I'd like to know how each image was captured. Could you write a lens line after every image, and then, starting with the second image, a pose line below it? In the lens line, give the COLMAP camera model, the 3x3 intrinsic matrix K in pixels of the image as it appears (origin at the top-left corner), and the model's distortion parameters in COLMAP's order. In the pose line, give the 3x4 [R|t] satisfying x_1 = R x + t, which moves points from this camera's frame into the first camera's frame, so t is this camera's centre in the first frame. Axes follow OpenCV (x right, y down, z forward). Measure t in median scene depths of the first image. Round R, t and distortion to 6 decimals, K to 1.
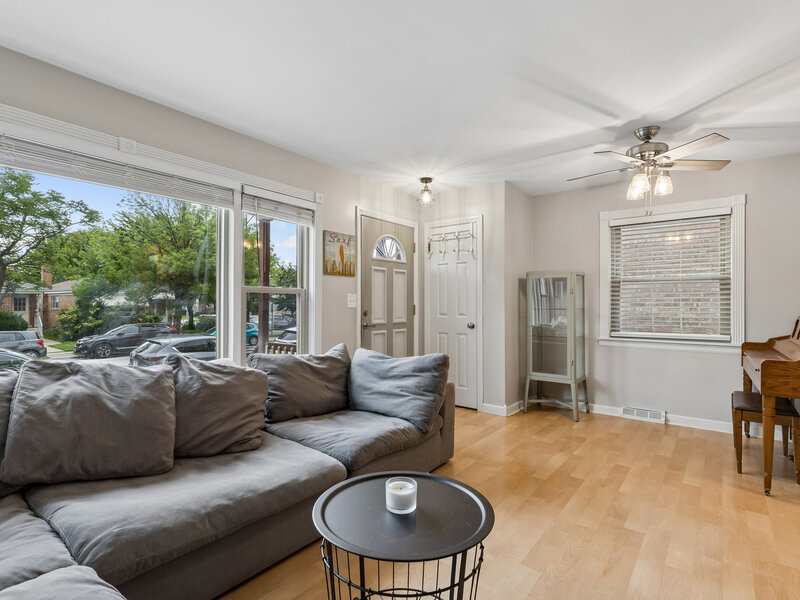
lens RADIAL K [[410.8, 0, 398.5], [0, 410.8, 300.1], [0, 0, 1]] dist [-0.001539, -0.000070]
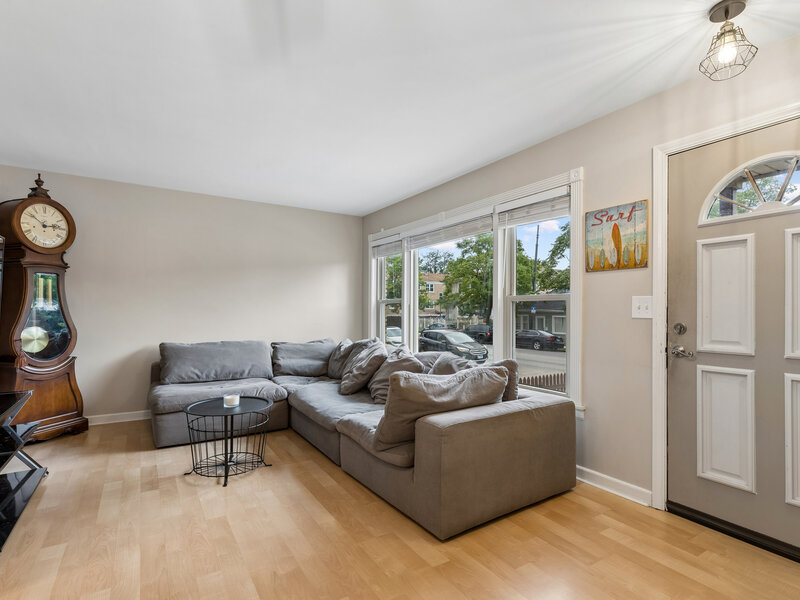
lens RADIAL K [[410.8, 0, 400.3], [0, 410.8, 314.4], [0, 0, 1]] dist [-0.001539, -0.000070]
pose [[-0.339531, -0.003961, -0.940587, 0.607822], [-0.001037, 0.999992, -0.003837, 0.015584], [0.940594, -0.000328, -0.339532, 0.902960]]
